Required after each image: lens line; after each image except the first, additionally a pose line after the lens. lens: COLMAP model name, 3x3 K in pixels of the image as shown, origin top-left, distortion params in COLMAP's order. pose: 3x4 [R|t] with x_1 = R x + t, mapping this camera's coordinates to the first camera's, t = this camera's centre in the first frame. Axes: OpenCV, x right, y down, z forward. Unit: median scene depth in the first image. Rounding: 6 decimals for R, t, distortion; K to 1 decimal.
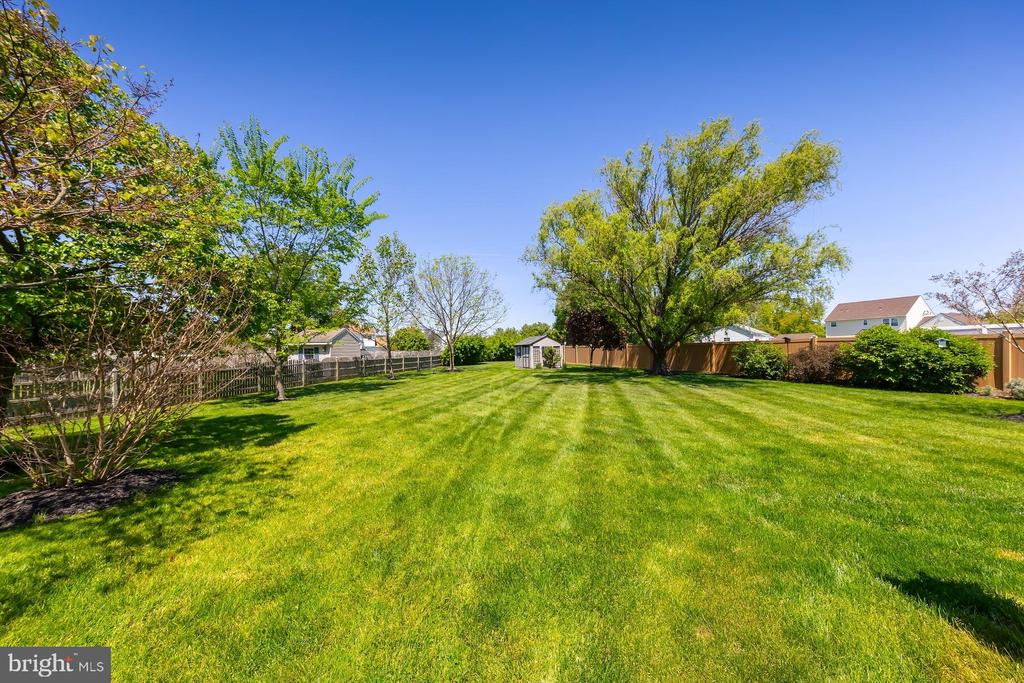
lens RADIAL K [[334.9, 0, 509.5], [0, 334.9, 349.4], [0, 0, 1]] dist [0.004689, -0.000060]
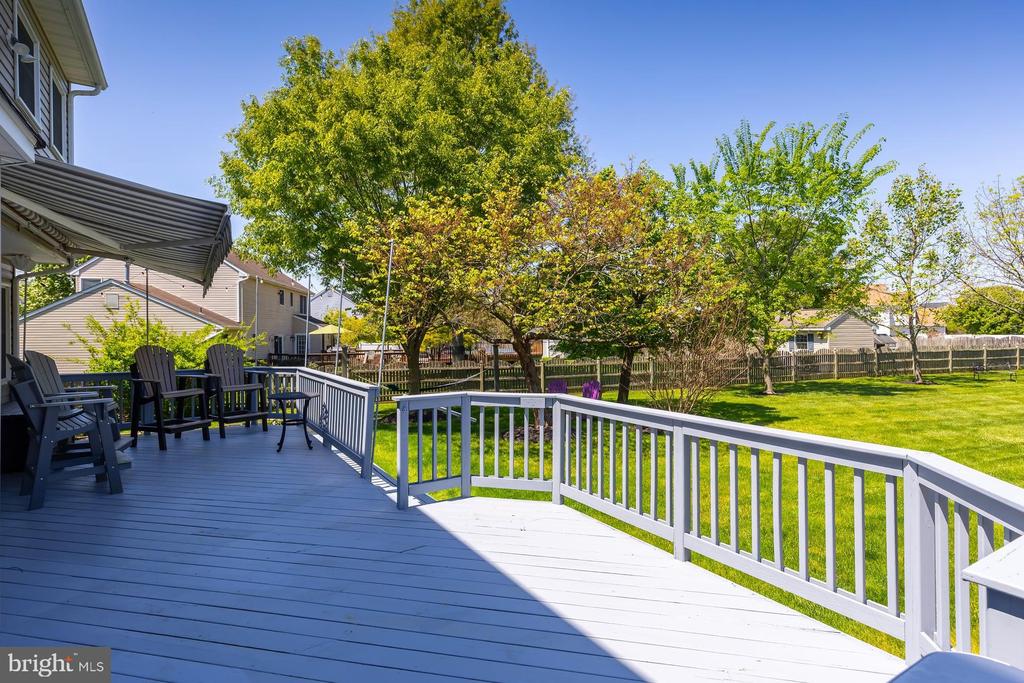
lens RADIAL K [[512.5, 0, 524.0], [0, 512.5, 322.6], [0, 0, 1]] dist [0.004465, 0.000384]
pose [[0.501092, -0.012058, -0.865310, 0.154626], [0.004170, 0.999925, -0.011520, -0.025932], [0.865384, 0.002164, 0.501104, -0.221251]]
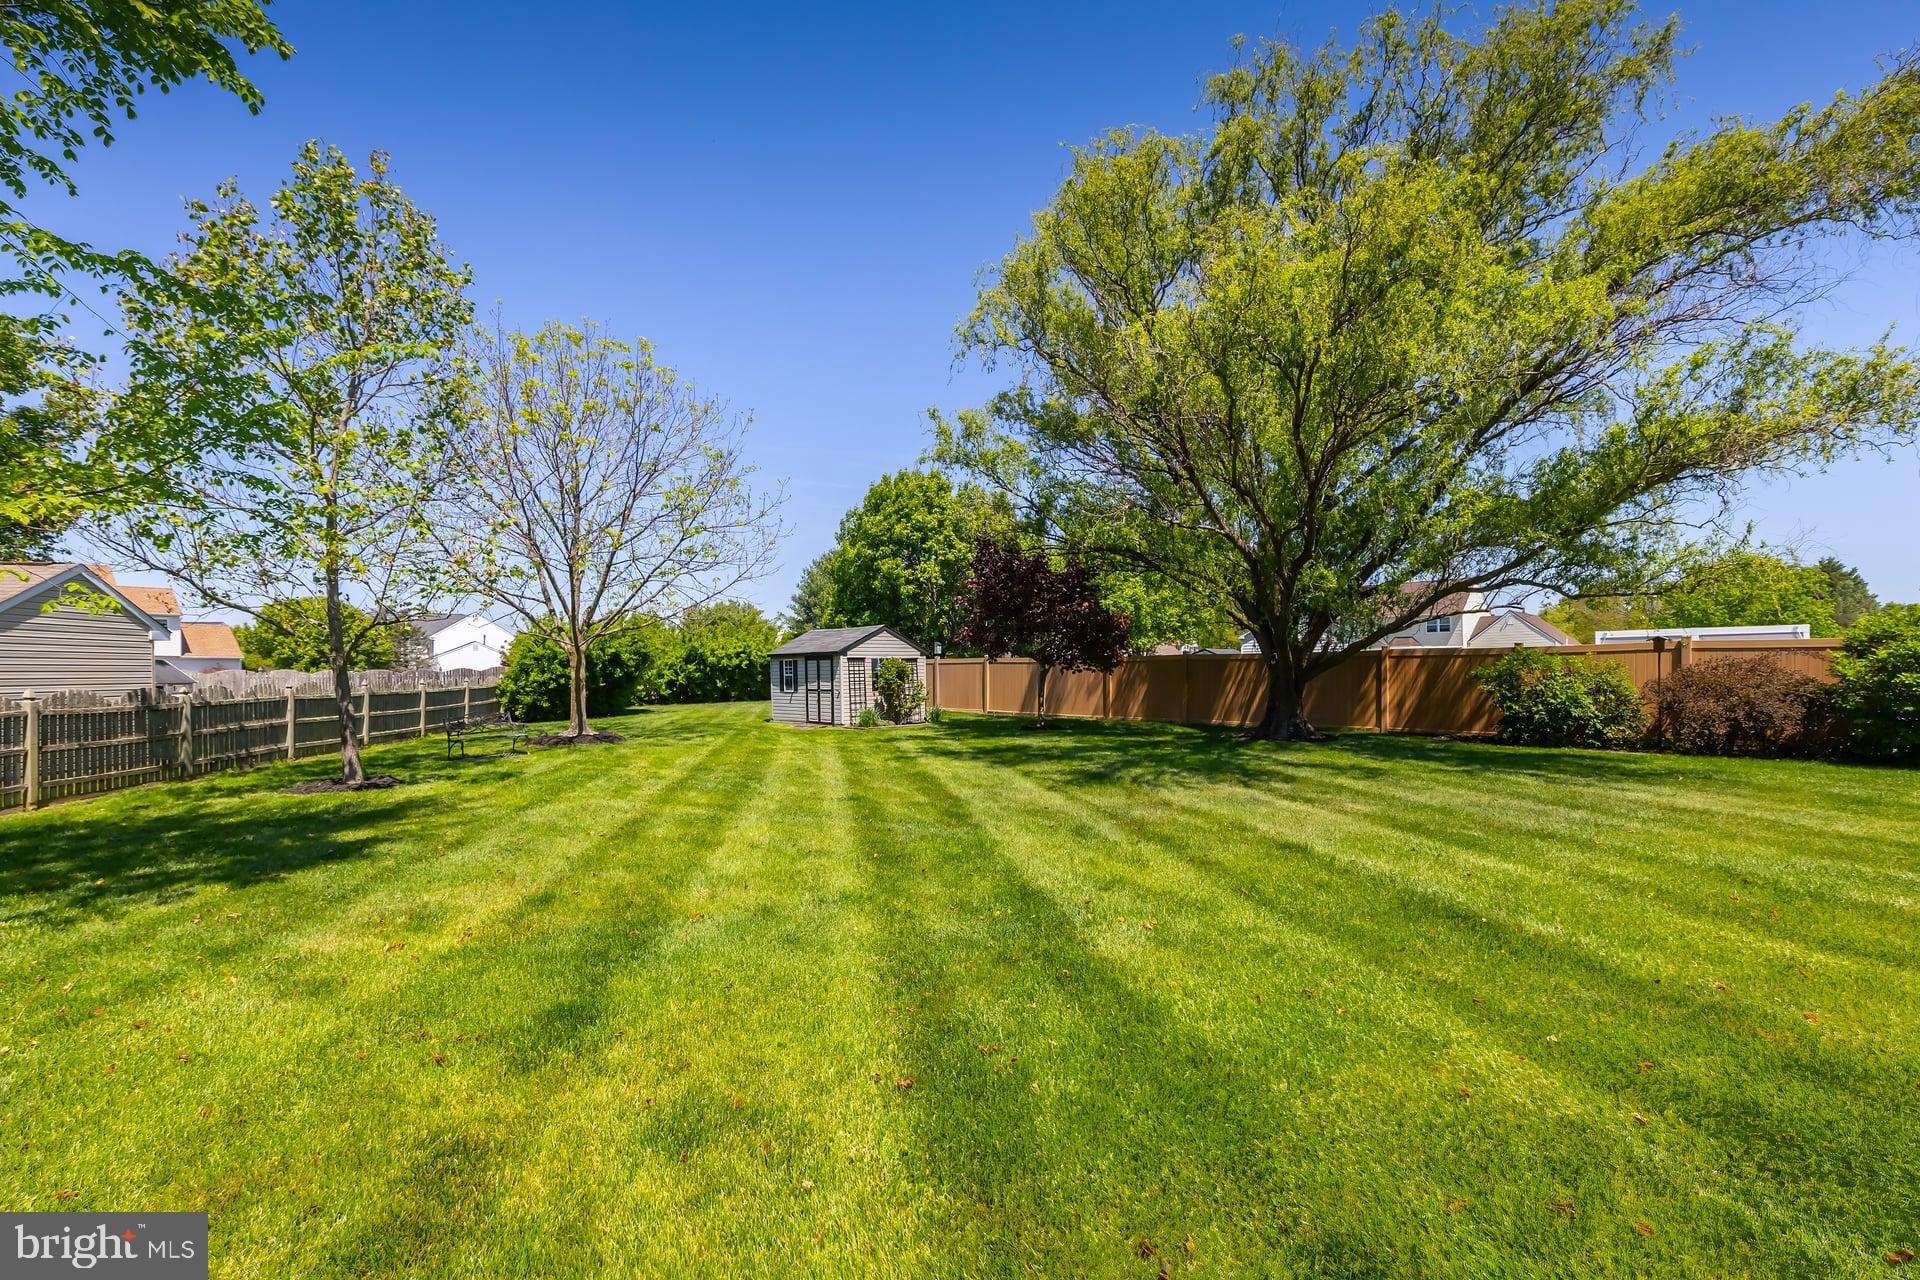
lens RADIAL K [[795.6, 0, 954.7], [0, 795.6, 673.8], [0, 0, 1]] dist [0.004302, -0.000034]
pose [[0.921870, 0.006164, 0.387451, -0.179236], [-0.006843, 0.999977, 0.000371, 0.007630], [-0.387440, -0.002994, 0.921890, 0.323585]]
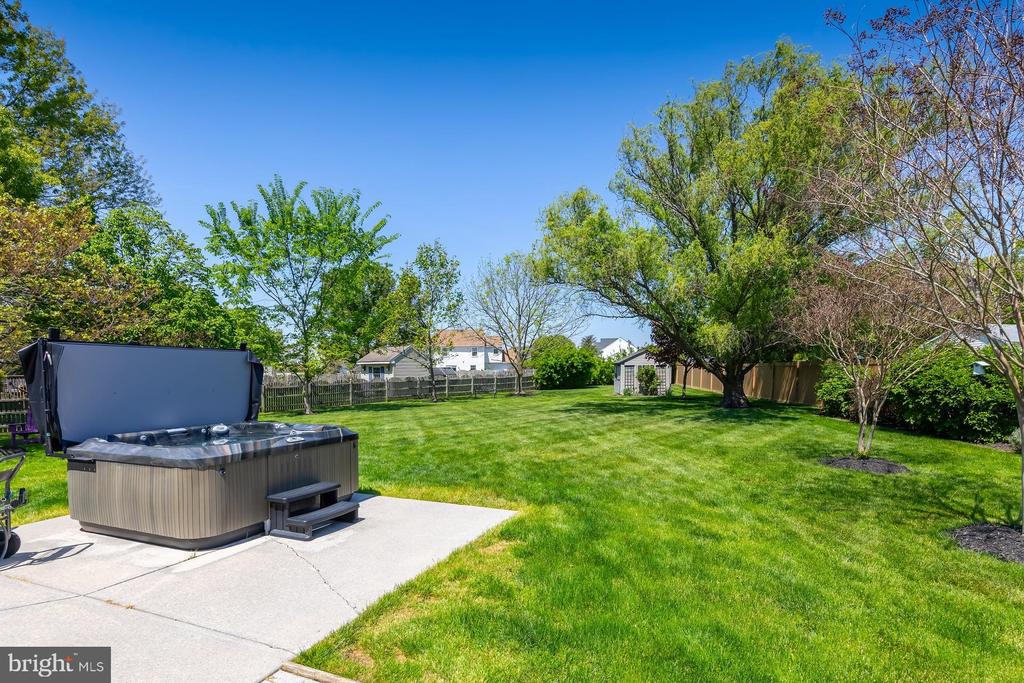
lens RADIAL K [[505.7, 0, 499.0], [0, 505.7, 392.5], [0, 0, 1]] dist [0.001639, -0.000400]
pose [[0.895168, 0.025408, -0.445003, 0.429443], [-0.001600, 0.998551, 0.053795, -0.011940], [0.445725, -0.047444, 0.893912, -0.168780]]
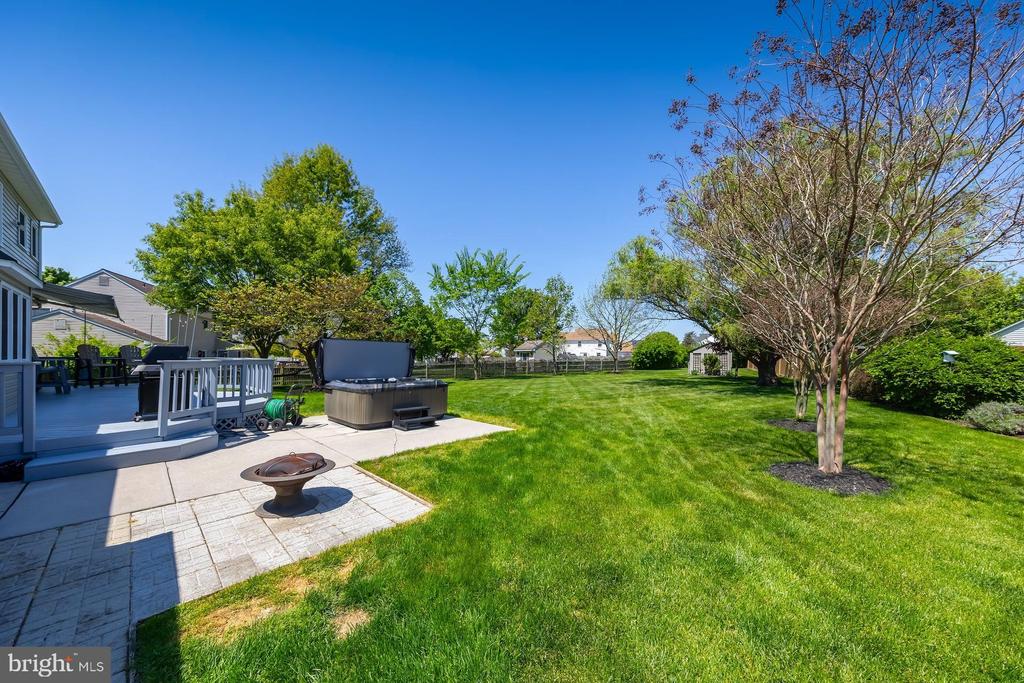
lens RADIAL K [[334.9, 0, 510.2], [0, 334.9, 349.9], [0, 0, 1]] dist [0.004689, -0.000060]
pose [[0.698452, 0.002229, -0.715654, 0.555377], [-0.009919, 0.999929, -0.006566, -0.009786], [0.715589, 0.011685, 0.698424, -0.160864]]
